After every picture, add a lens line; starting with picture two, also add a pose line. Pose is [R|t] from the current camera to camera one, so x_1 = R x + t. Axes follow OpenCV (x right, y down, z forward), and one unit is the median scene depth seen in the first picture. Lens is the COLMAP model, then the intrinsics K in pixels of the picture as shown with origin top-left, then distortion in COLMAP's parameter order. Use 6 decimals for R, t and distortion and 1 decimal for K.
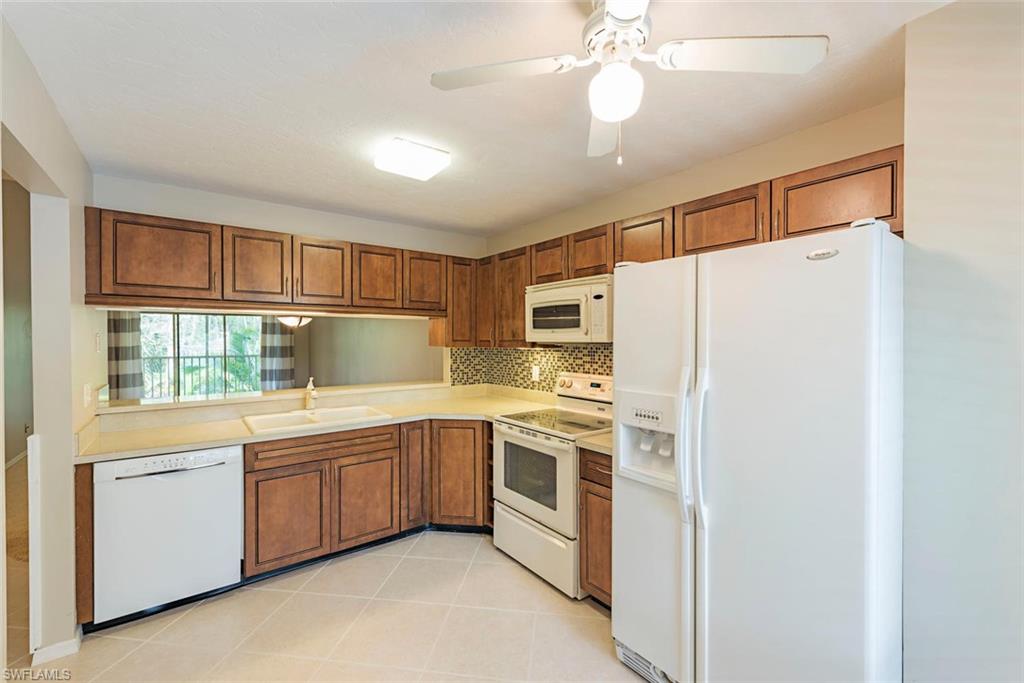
lens RADIAL K [[415.4, 0, 516.4], [0, 415.4, 343.7], [0, 0, 1]] dist [0.014001, -0.000484]
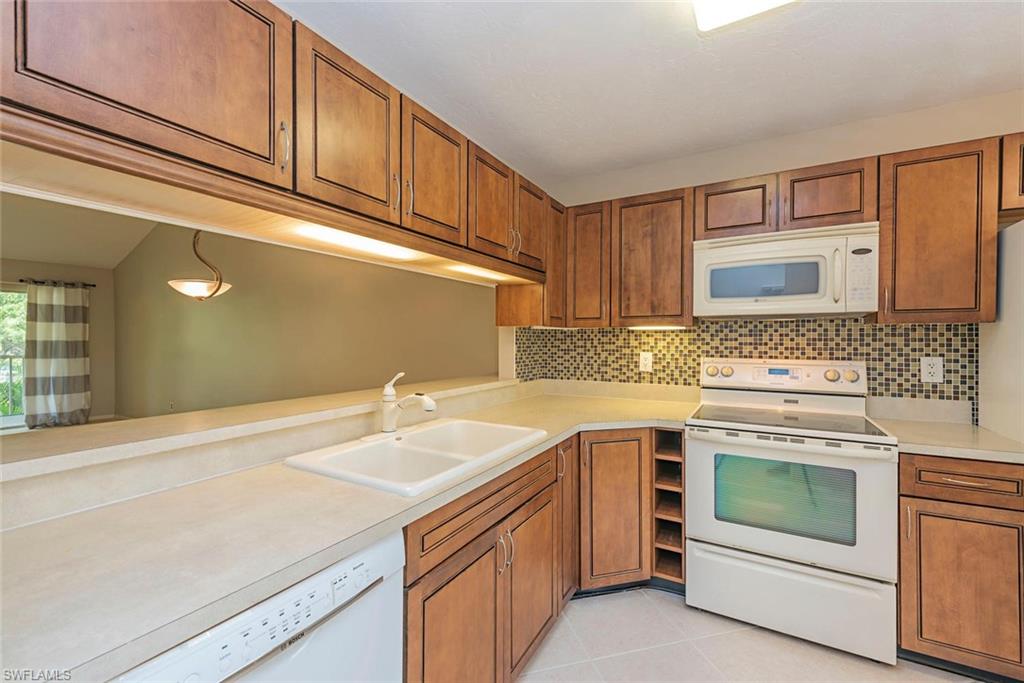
lens RADIAL K [[415.4, 0, 517.6], [0, 415.4, 342.1], [0, 0, 1]] dist [0.014001, -0.000484]
pose [[0.926256, -0.001480, 0.376892, -0.494454], [0.003142, 0.999988, -0.003794, 0.039026], [-0.376882, 0.004699, 0.926249, 0.390564]]
